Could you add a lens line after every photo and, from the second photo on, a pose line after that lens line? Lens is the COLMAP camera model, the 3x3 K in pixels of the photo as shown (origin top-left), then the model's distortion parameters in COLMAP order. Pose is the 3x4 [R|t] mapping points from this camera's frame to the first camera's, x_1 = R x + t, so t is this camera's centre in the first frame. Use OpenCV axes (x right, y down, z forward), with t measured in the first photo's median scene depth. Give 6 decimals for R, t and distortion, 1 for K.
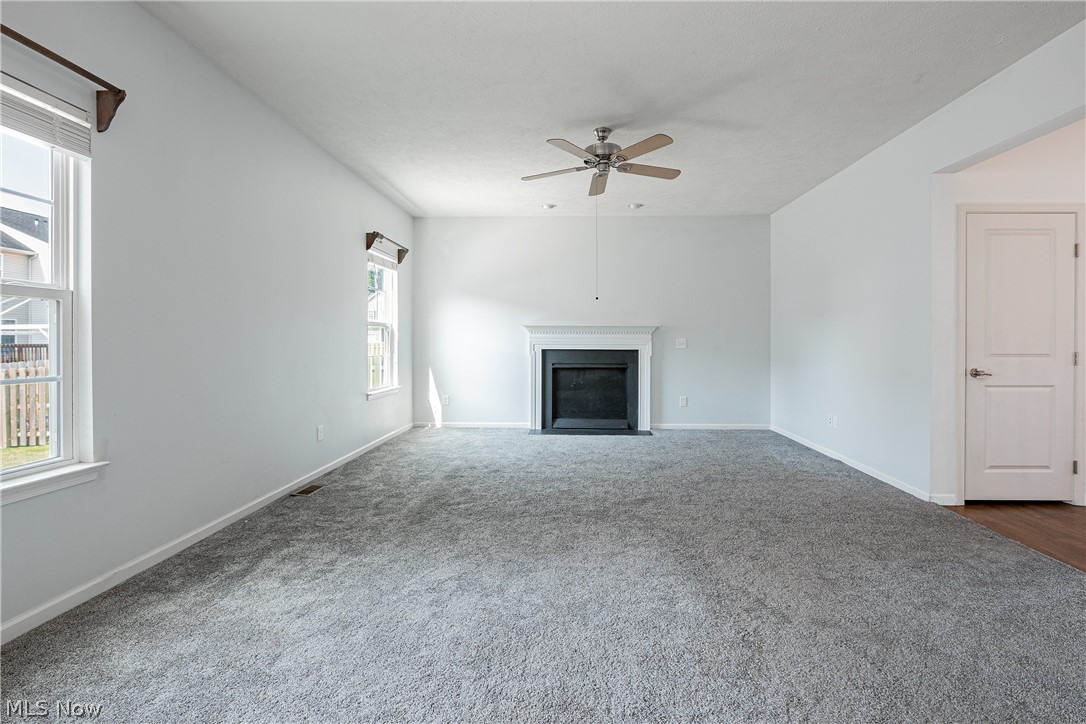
lens RADIAL K [[502.5, 0, 542.3], [0, 502.5, 343.3], [0, 0, 1]] dist [-0.016427, 0.000633]
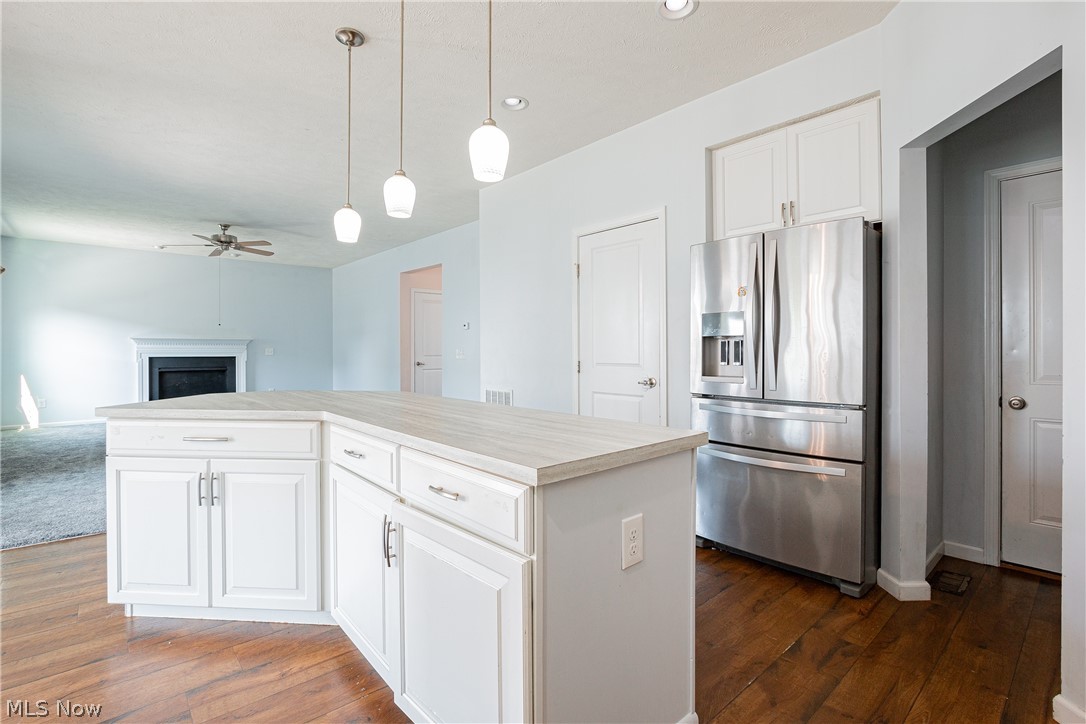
lens RADIAL K [[507.9, 0, 545.8], [0, 507.9, 353.7], [0, 0, 1]] dist [-0.002232, -0.000671]
pose [[0.703505, -0.007687, 0.710649, -0.203755], [0.007584, 0.999966, 0.003310, 0.007042], [-0.710650, 0.003061, 0.703539, -0.592706]]
